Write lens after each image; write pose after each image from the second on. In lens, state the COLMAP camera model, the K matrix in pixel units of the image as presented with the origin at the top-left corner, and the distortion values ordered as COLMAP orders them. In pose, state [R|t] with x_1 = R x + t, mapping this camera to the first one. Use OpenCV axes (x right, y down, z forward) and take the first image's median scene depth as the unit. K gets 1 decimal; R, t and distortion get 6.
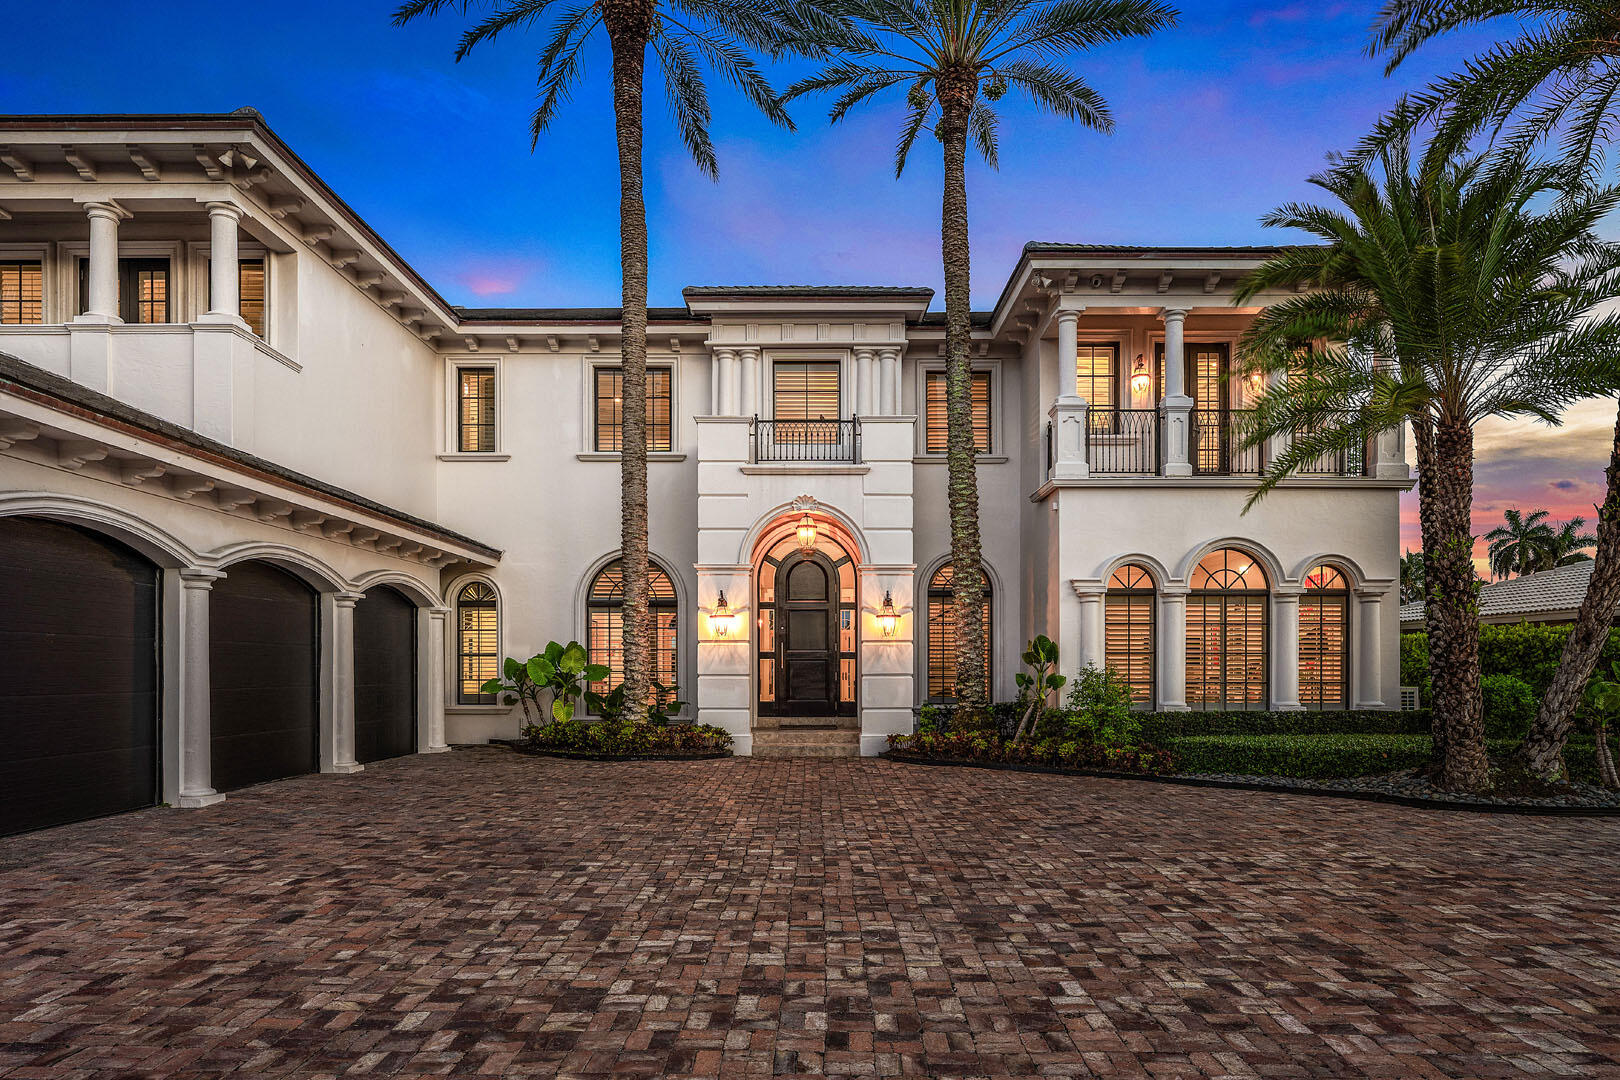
lens RADIAL K [[915.5, 0, 812.5], [0, 915.5, 673.8], [0, 0, 1]] dist [-0.037608, -0.000370]
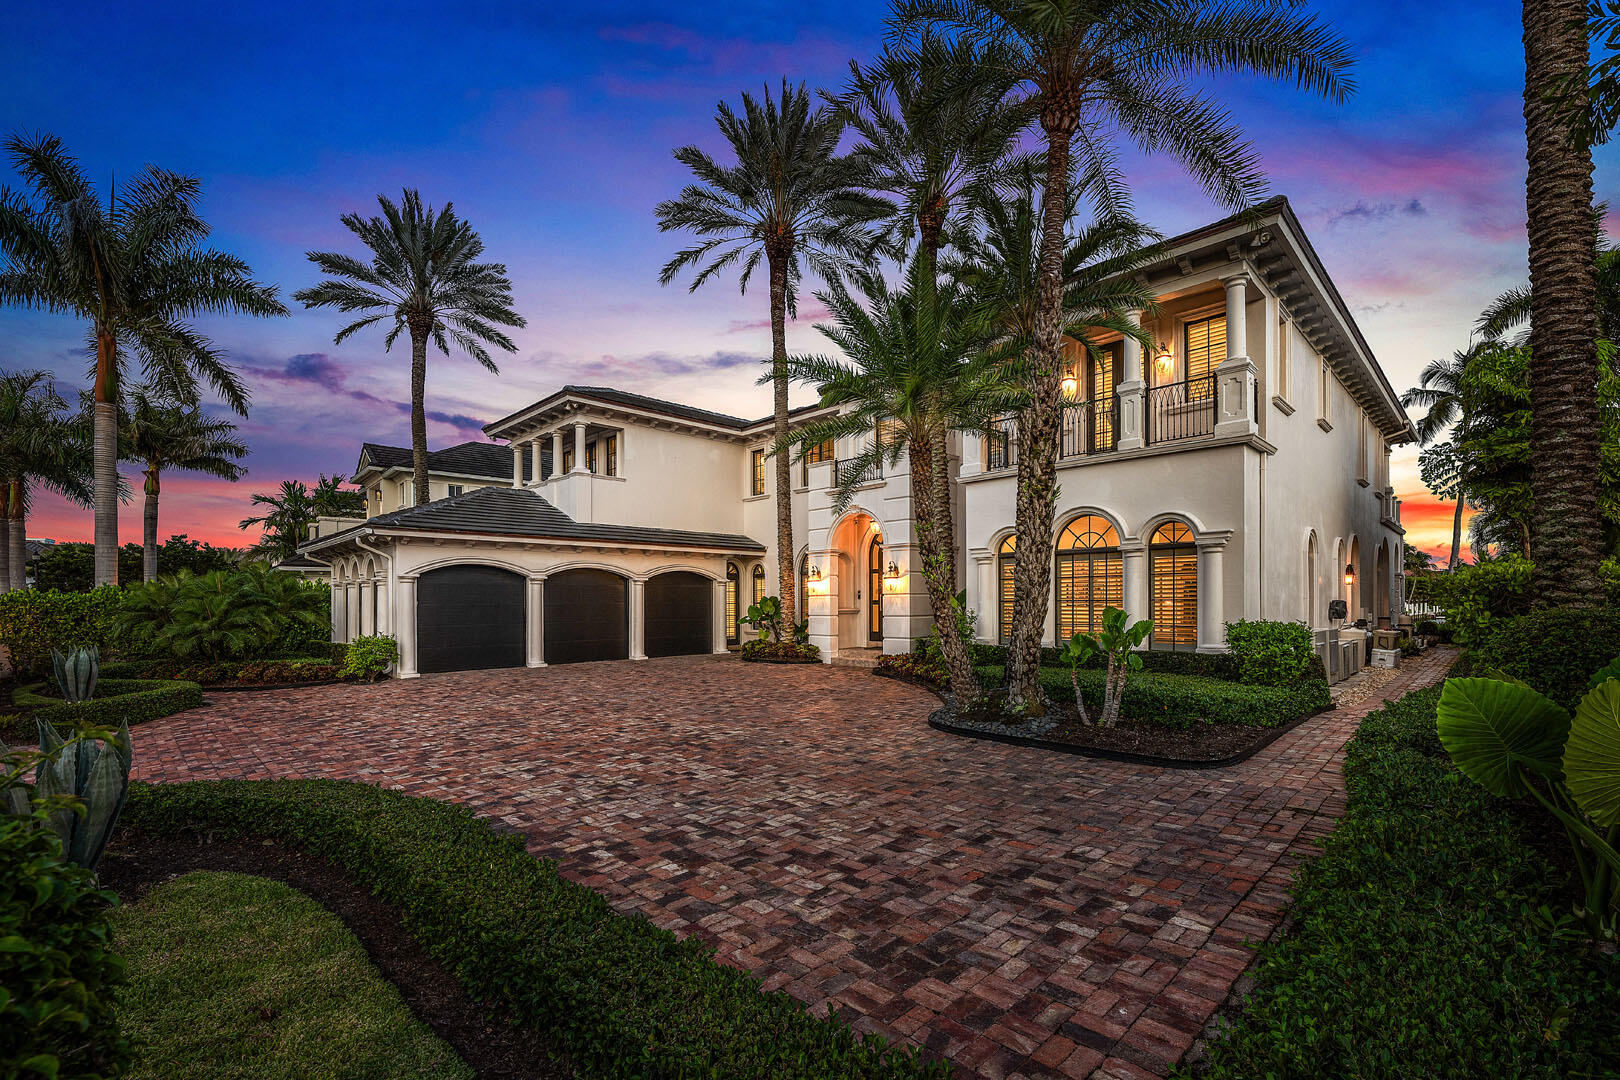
lens RADIAL K [[689.6, 0, 809.7], [0, 689.6, 604.5], [0, 0, 1]] dist [0.000963, 0.000041]
pose [[0.703957, -0.003946, -0.710232, 0.803553], [0.002854, 0.999992, -0.002728, -0.016127], [0.710237, -0.000107, 0.703963, 0.082008]]
